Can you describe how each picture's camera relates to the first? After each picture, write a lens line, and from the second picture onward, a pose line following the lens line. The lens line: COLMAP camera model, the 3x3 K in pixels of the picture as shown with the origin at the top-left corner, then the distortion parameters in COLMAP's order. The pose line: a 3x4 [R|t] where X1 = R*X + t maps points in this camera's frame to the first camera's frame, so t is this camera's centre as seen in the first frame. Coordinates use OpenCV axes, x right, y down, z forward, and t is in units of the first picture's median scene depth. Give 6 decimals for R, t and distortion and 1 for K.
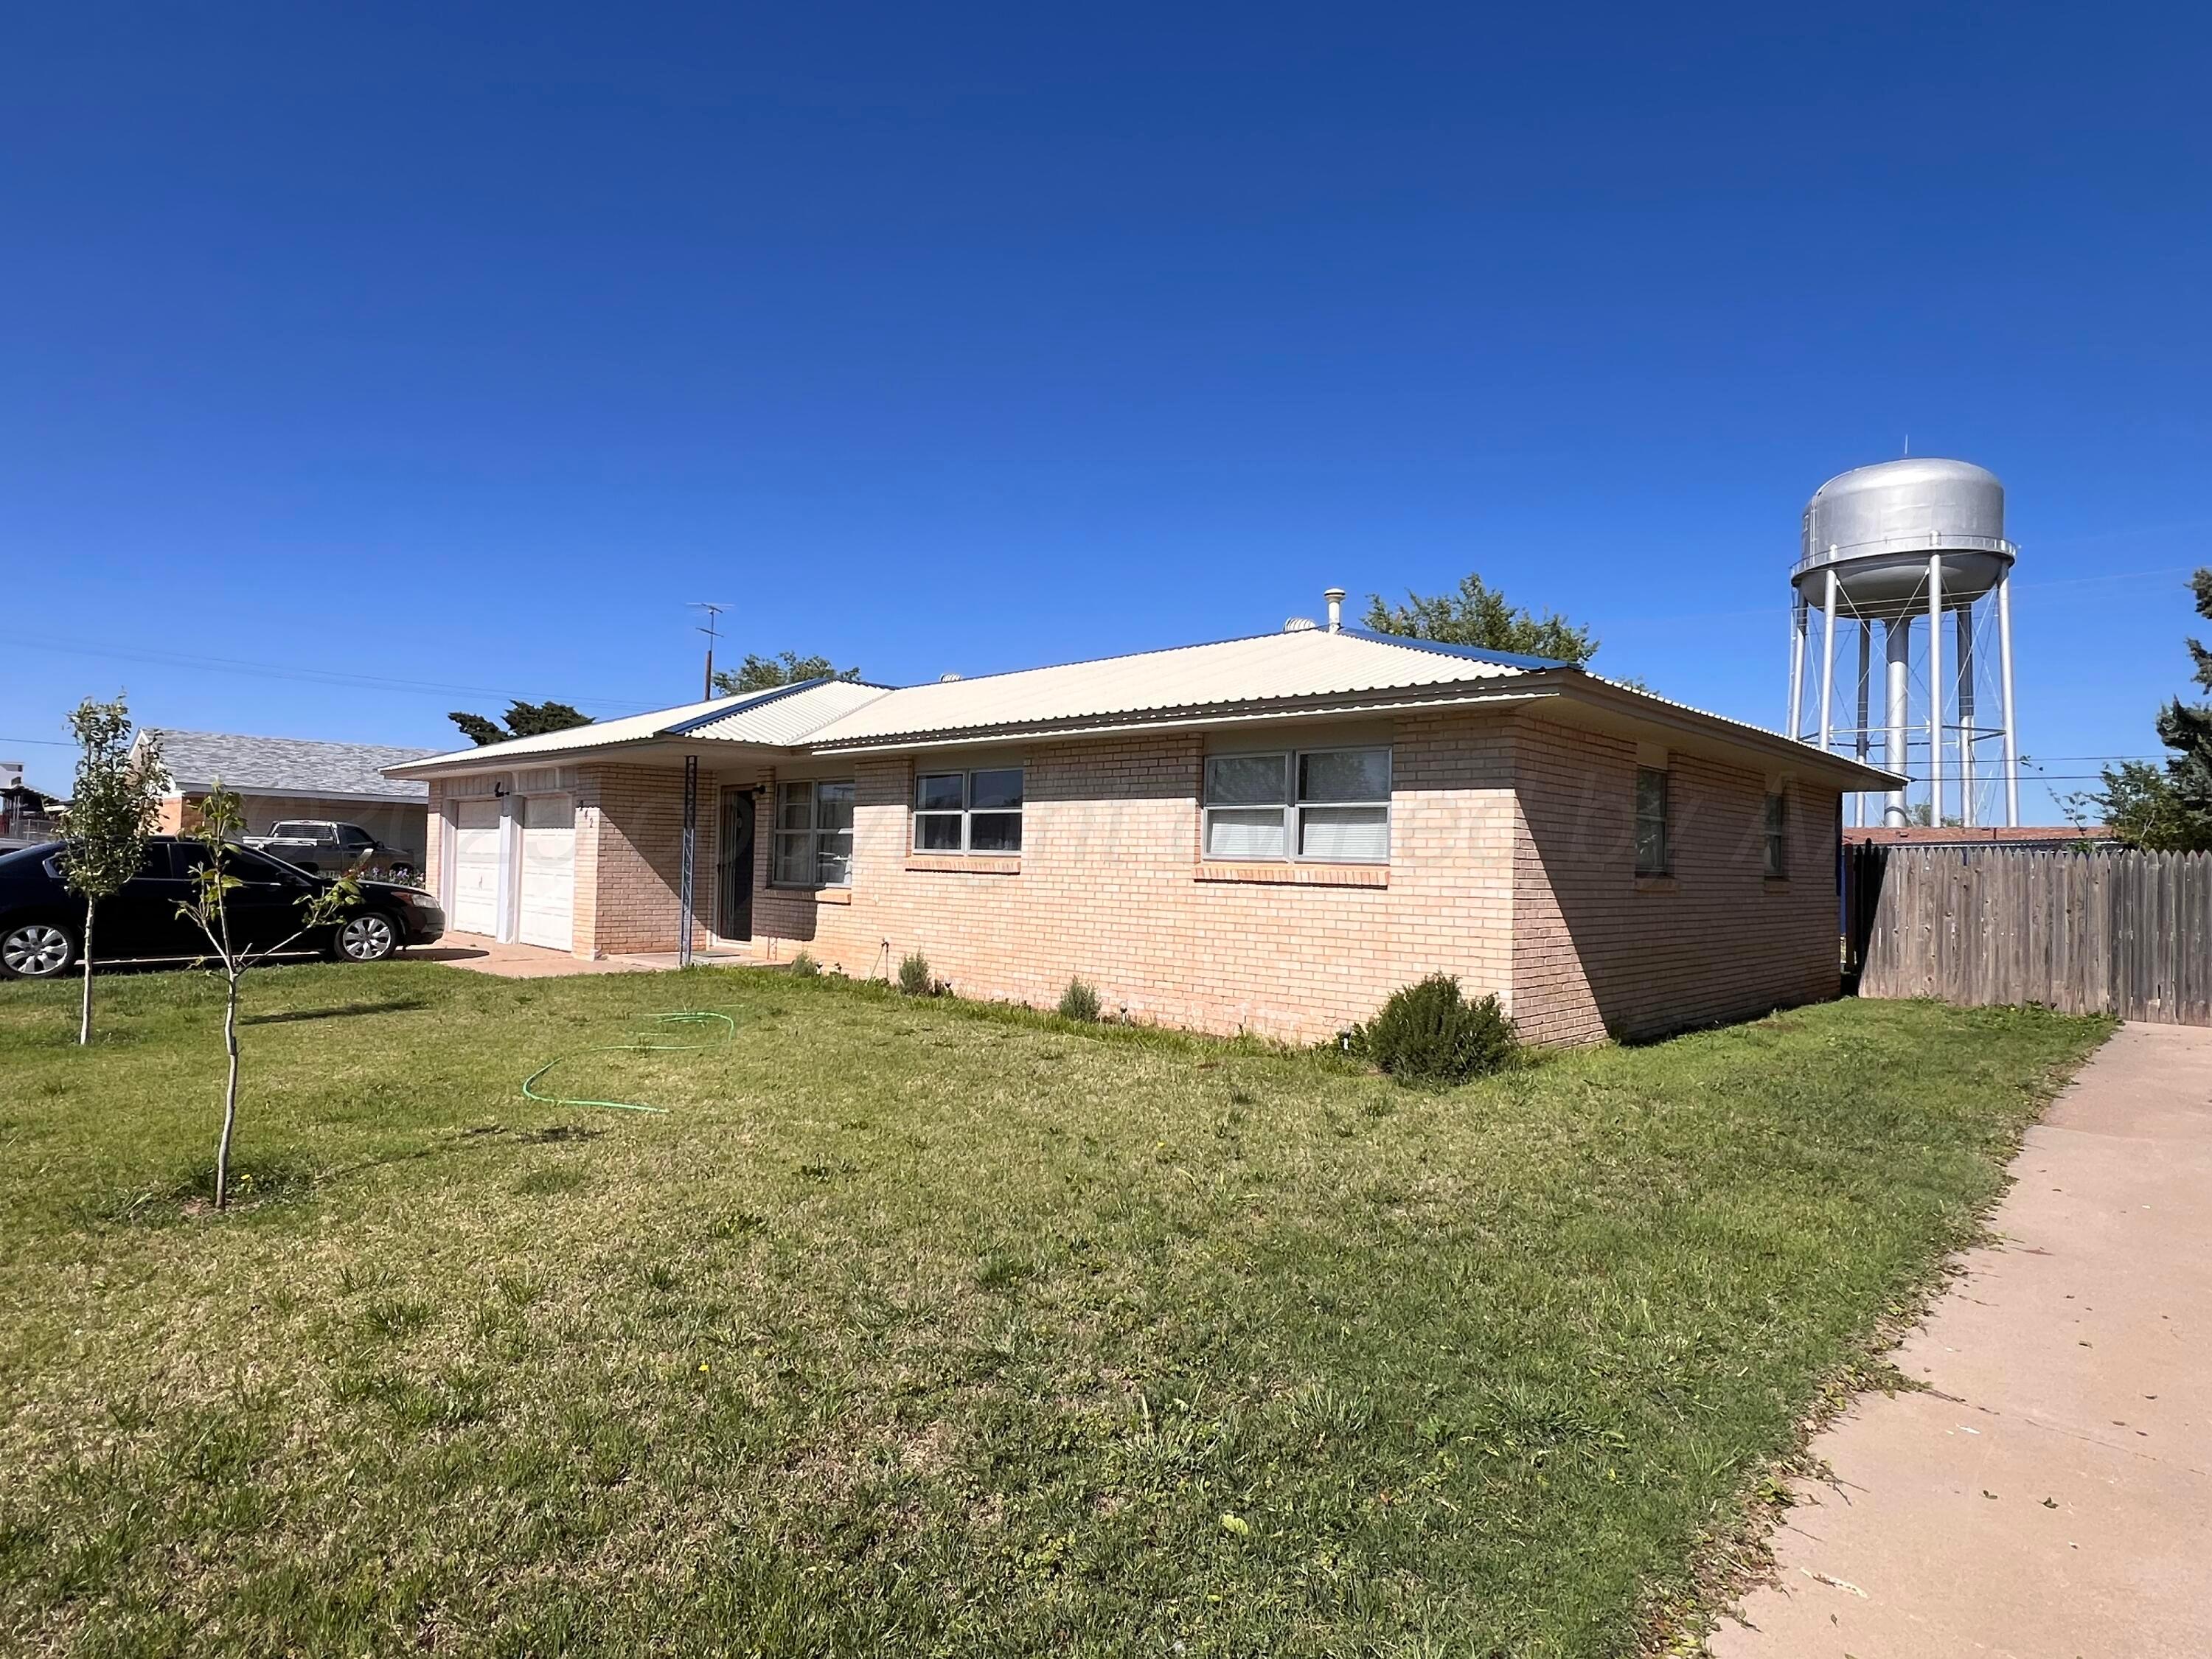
lens RADIAL K [[1186.3, 0, 1106.0], [0, 1186.3, 829.5], [0, 0, 1]] dist [-0.002325, -0.000364]
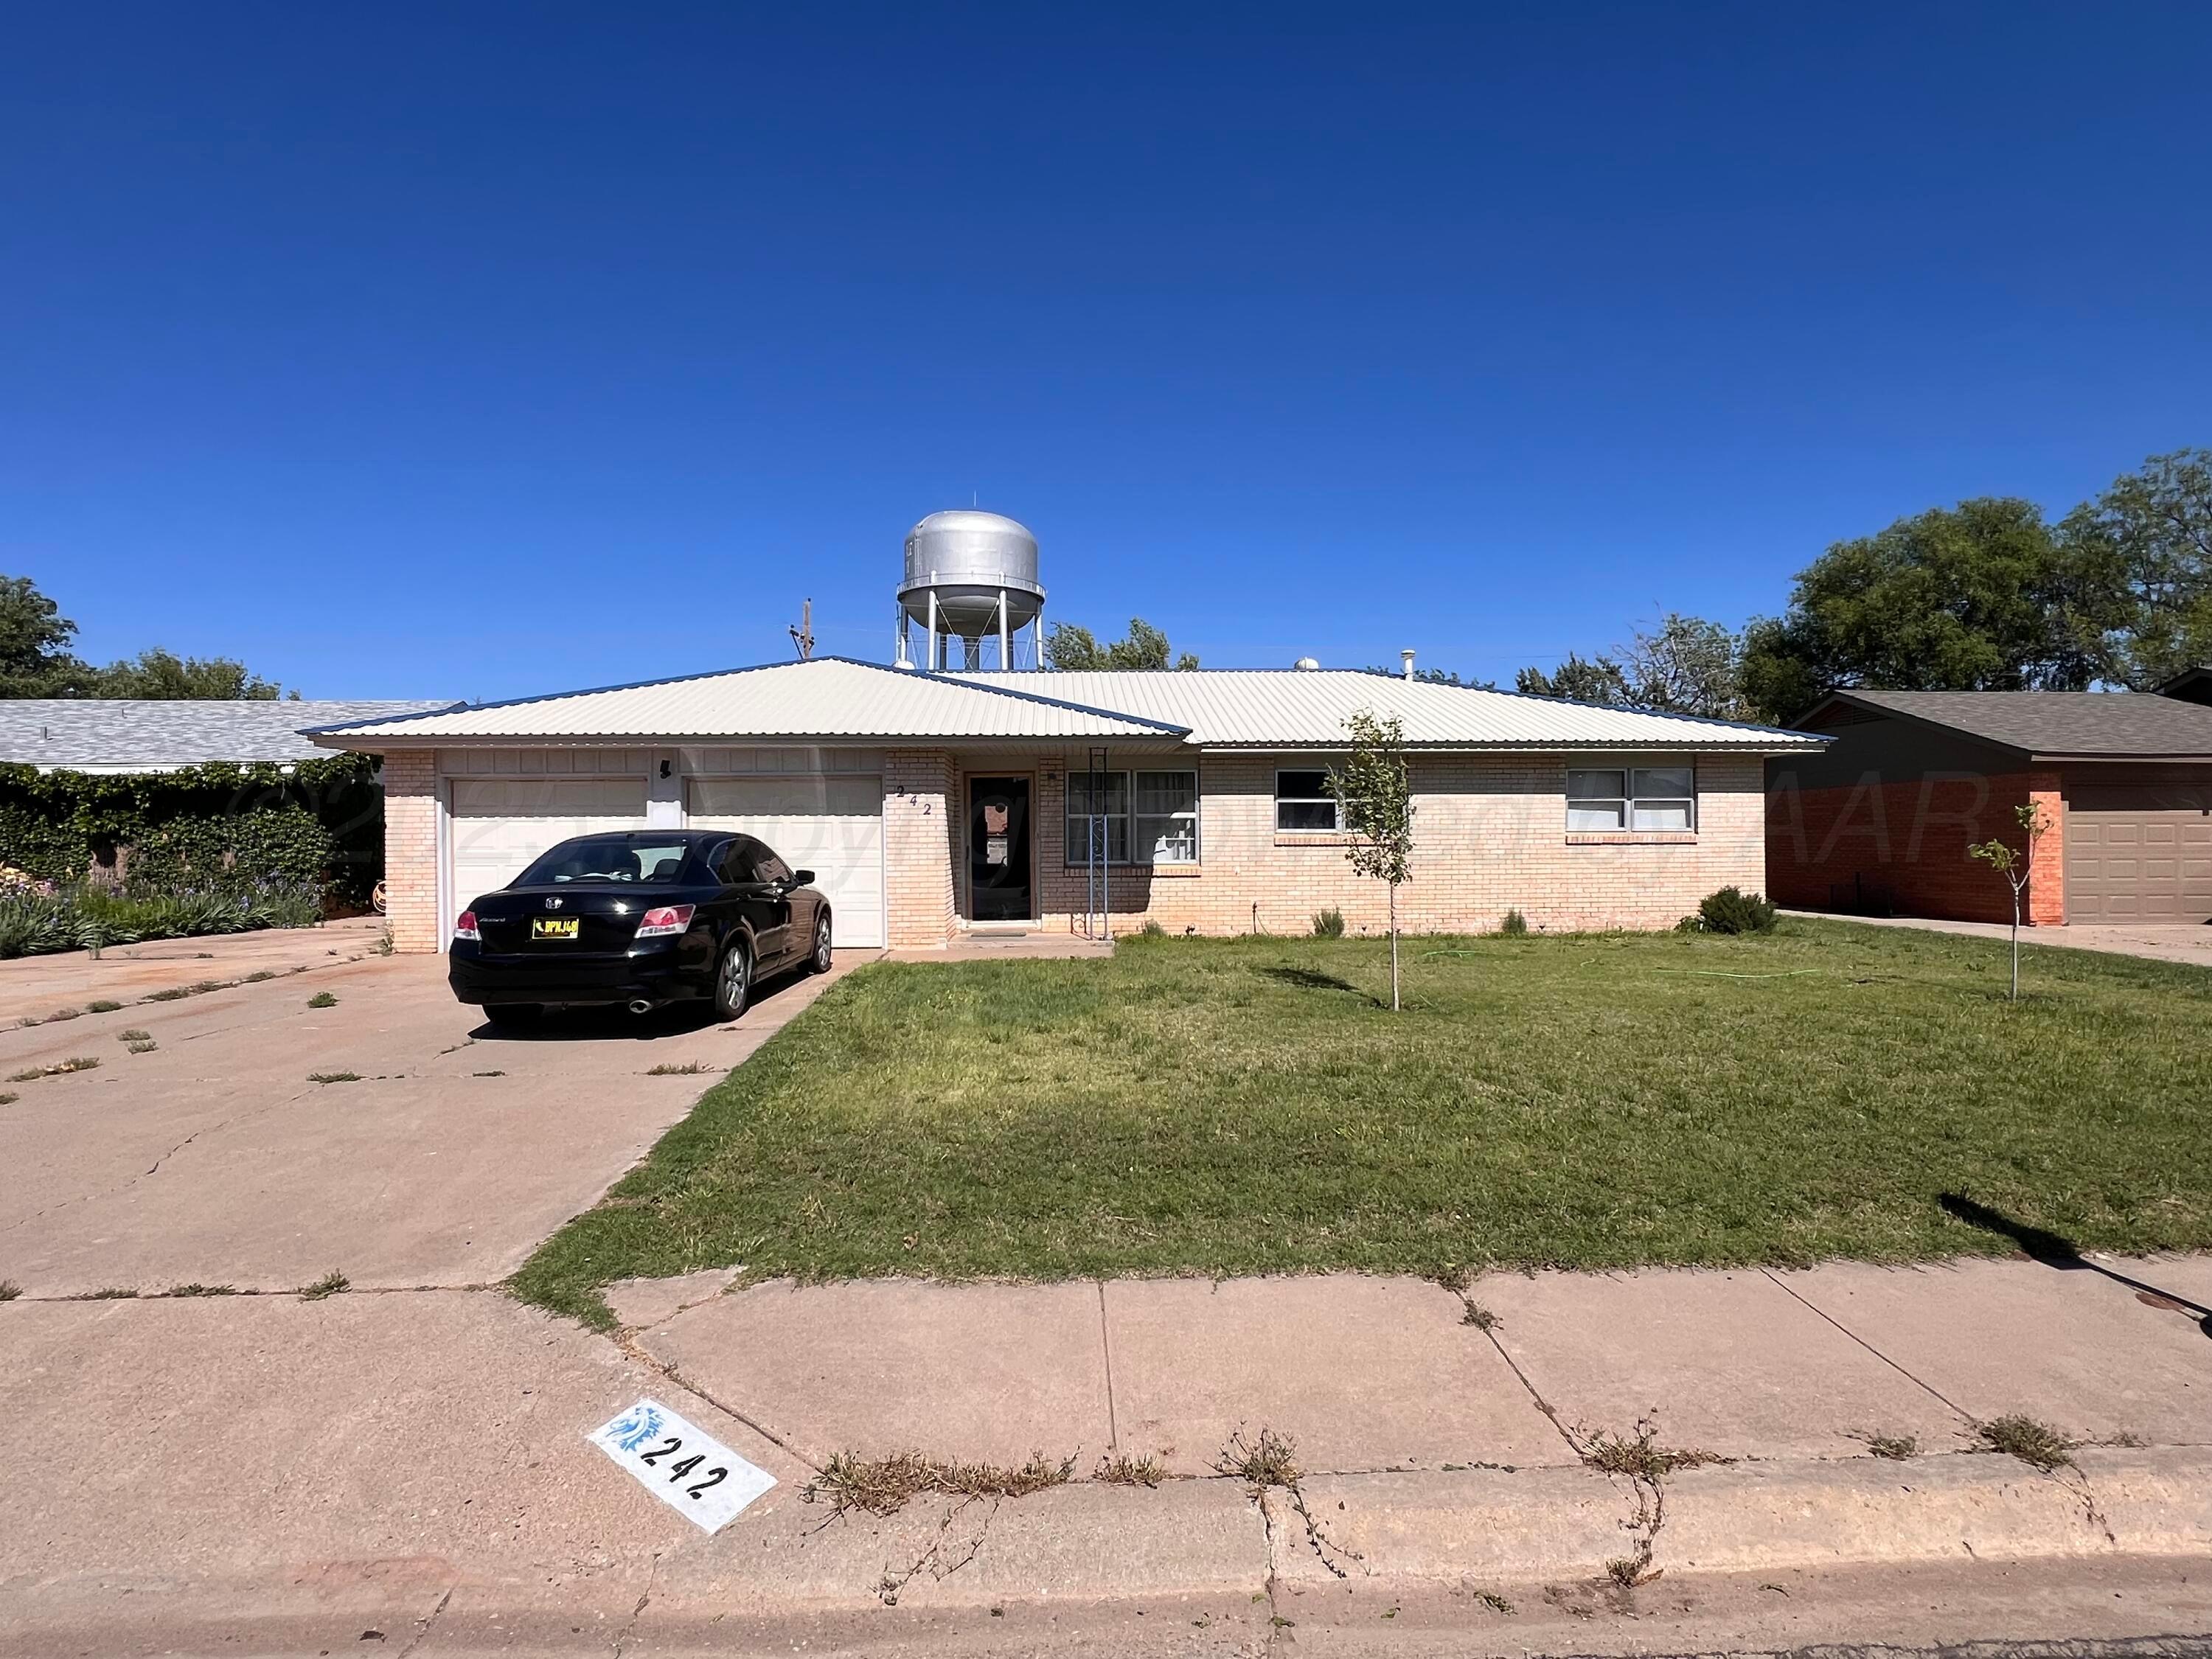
lens RADIAL K [[1168.9, 0, 1106.0], [0, 1168.9, 829.5], [0, 0, 1]] dist [-0.035553, -0.000164]
pose [[0.696664, -0.018257, 0.717165, -1.097150], [0.001730, 0.999716, 0.023770, -0.012354], [-0.717395, -0.015319, 0.696498, 0.235632]]
